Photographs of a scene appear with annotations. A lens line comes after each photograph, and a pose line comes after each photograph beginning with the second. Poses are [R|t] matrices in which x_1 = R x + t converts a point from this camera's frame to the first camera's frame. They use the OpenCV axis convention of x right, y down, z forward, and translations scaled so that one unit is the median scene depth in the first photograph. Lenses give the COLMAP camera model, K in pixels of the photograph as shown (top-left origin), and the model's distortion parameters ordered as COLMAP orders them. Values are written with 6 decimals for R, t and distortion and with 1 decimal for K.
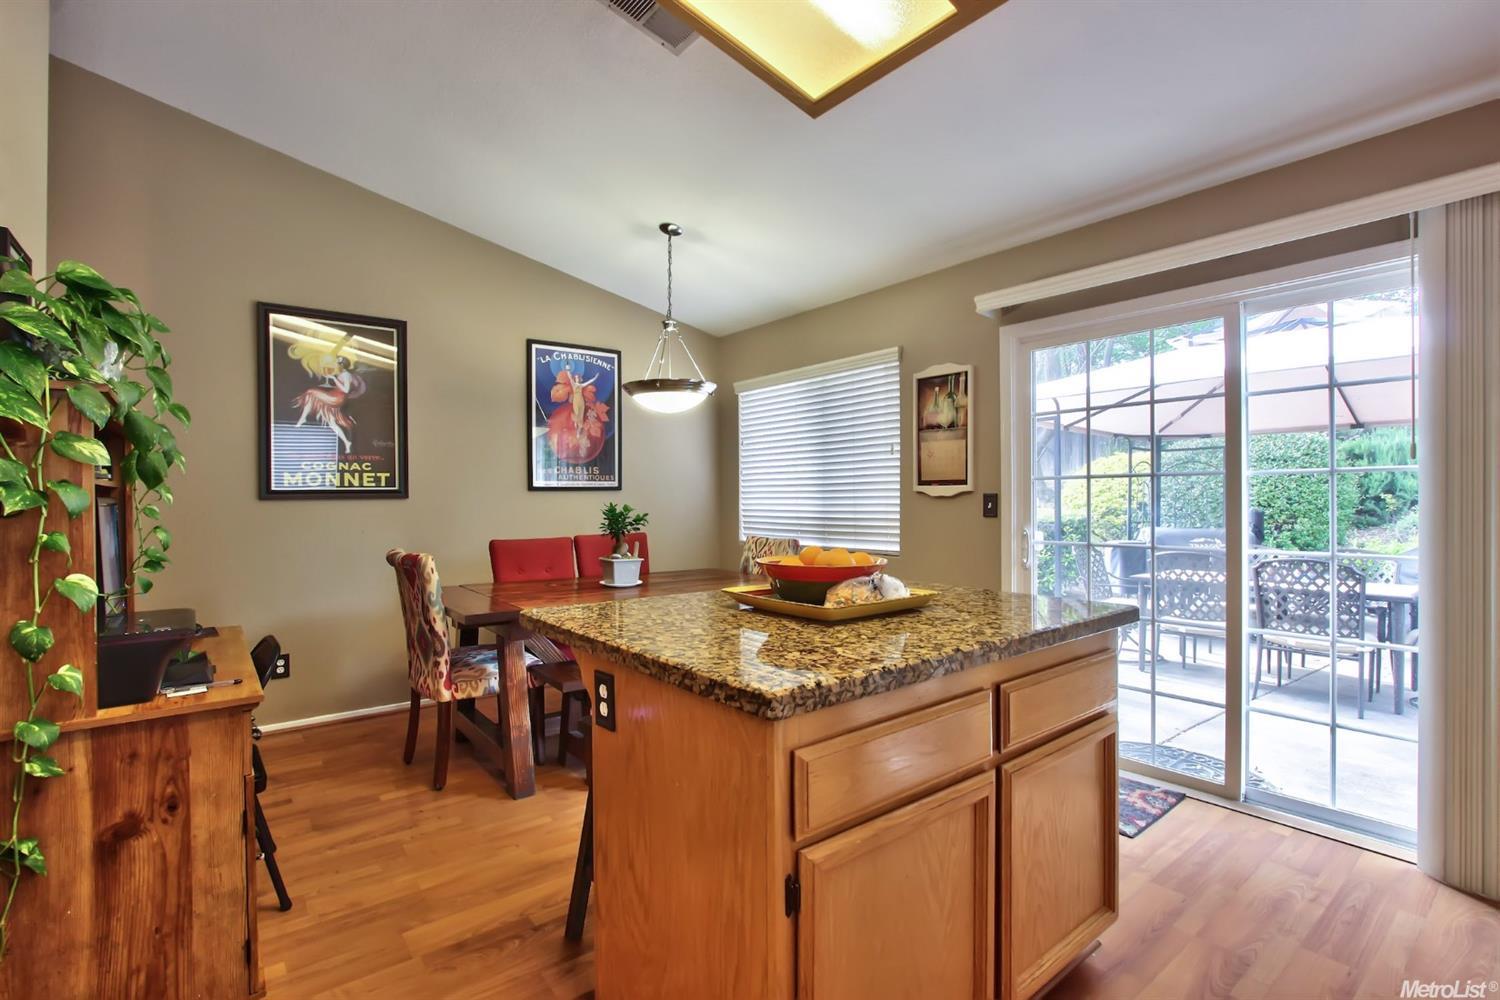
lens RADIAL K [[674.3, 0, 731.7], [0, 674.3, 499.1], [0, 0, 1]] dist [-0.014239, 0.000110]
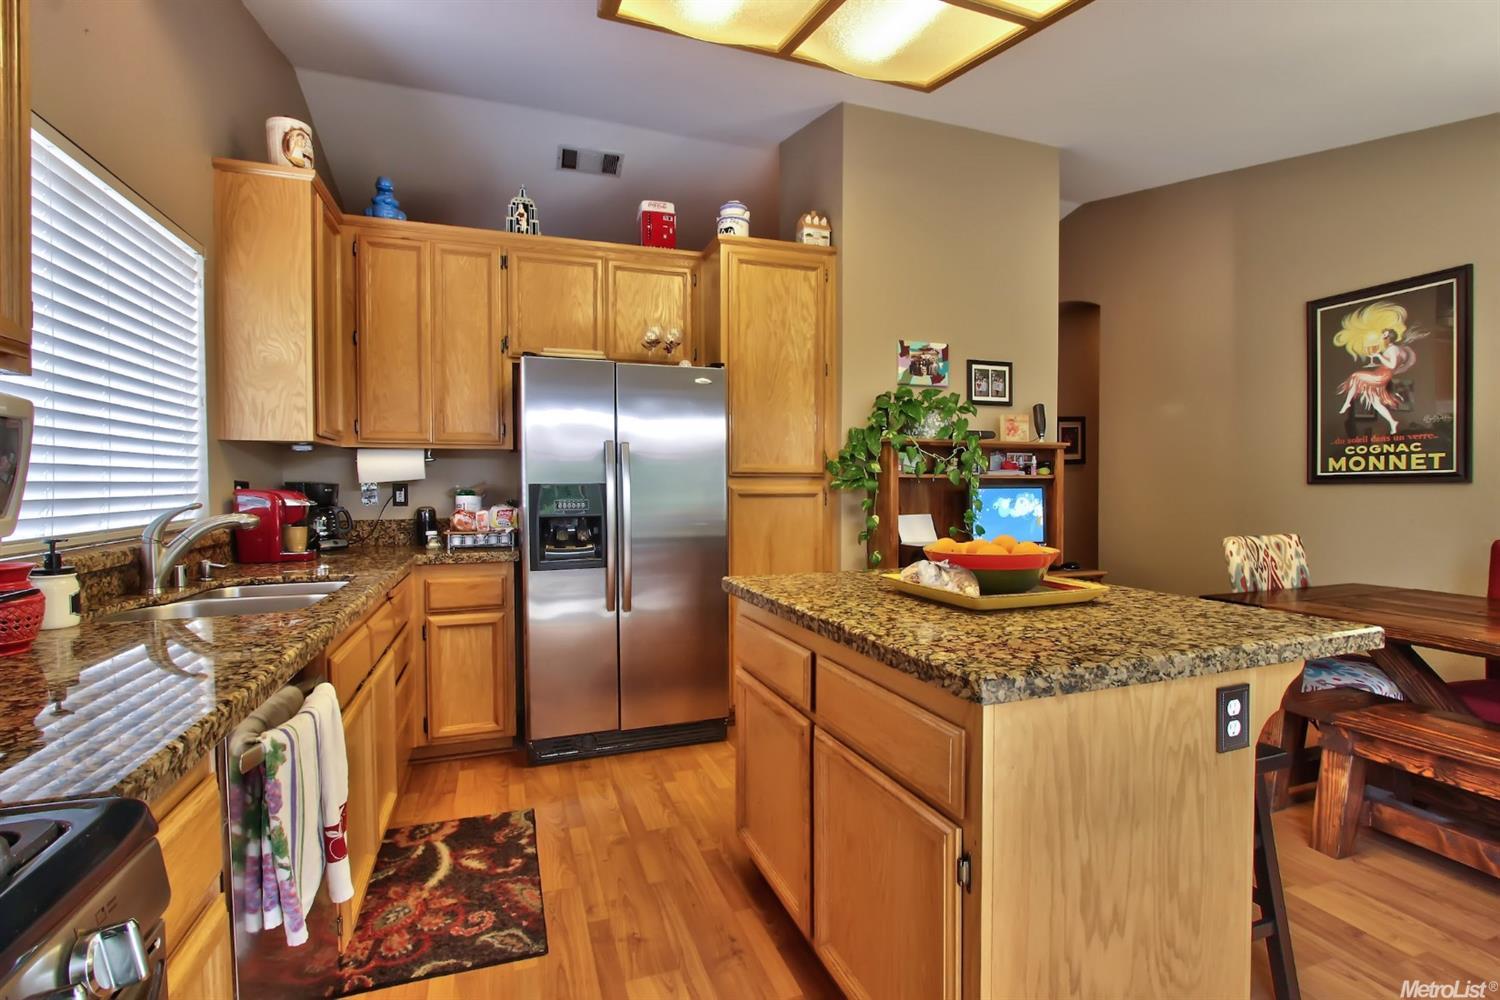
lens RADIAL K [[694.6, 0, 760.1], [0, 694.6, 492.8], [0, 0, 1]] dist [-0.017455, 0.000322]
pose [[-0.320035, 0.015452, -0.947280, 0.601177], [0.005934, 0.999880, 0.014305, -0.006232], [0.947387, -0.001043, -0.320088, 0.481656]]
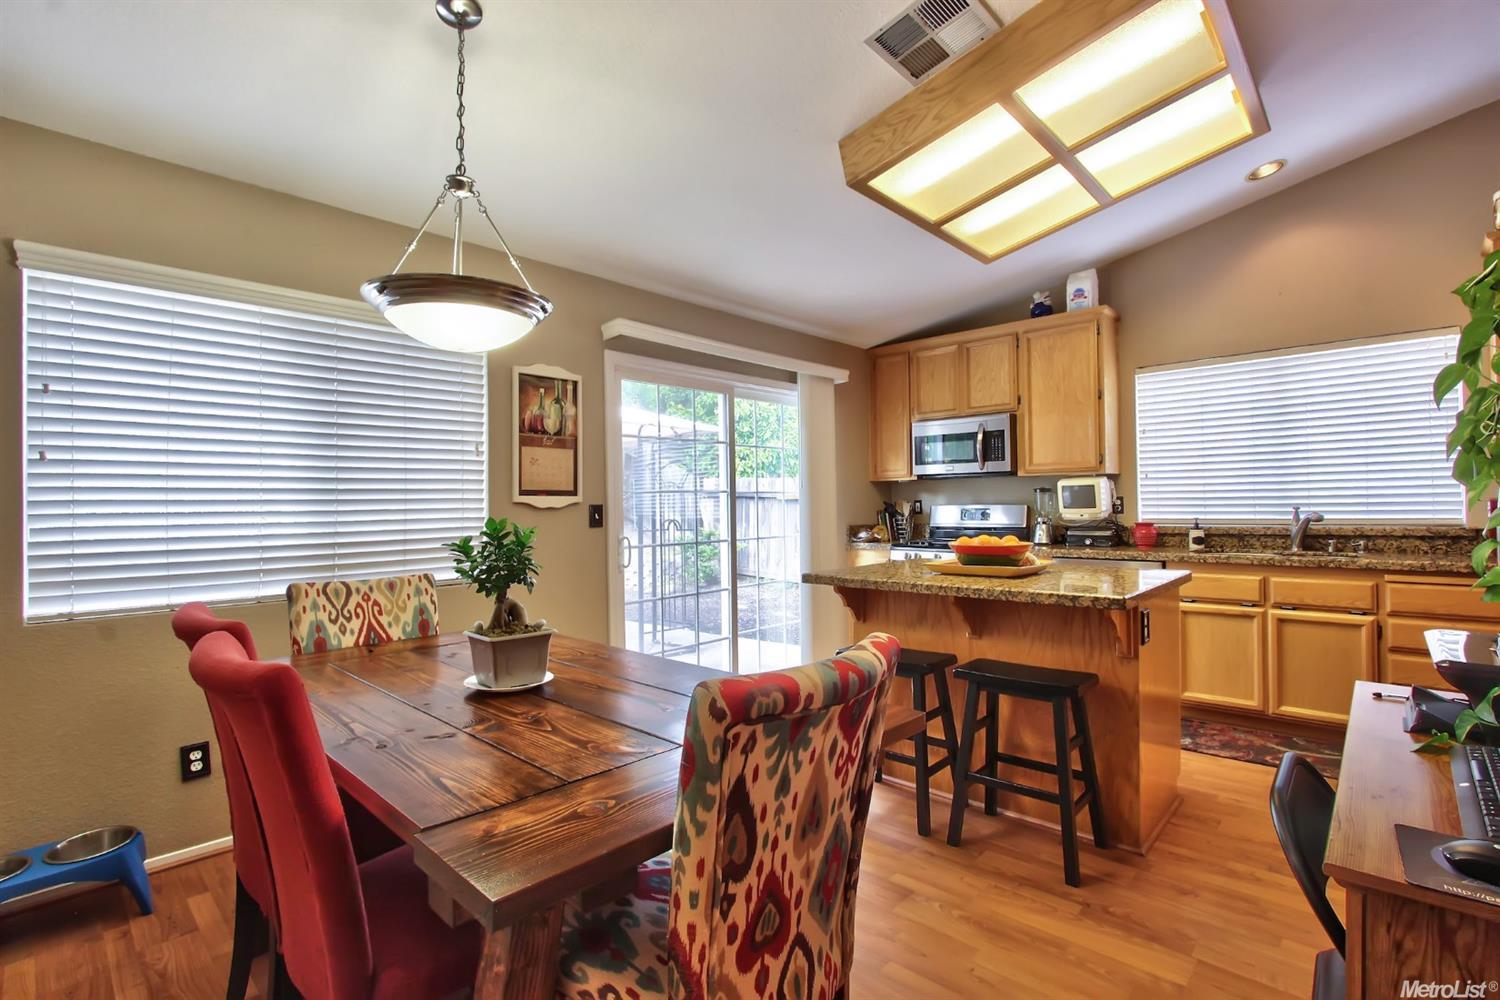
lens RADIAL K [[694.6, 0, 760.1], [0, 694.6, 492.8], [0, 0, 1]] dist [-0.017455, 0.000322]
pose [[-0.139349, 0.022514, 0.989987, -0.679536], [0.011697, 0.999709, -0.021089, -0.000969], [-0.990174, 0.008641, -0.139572, 0.854655]]
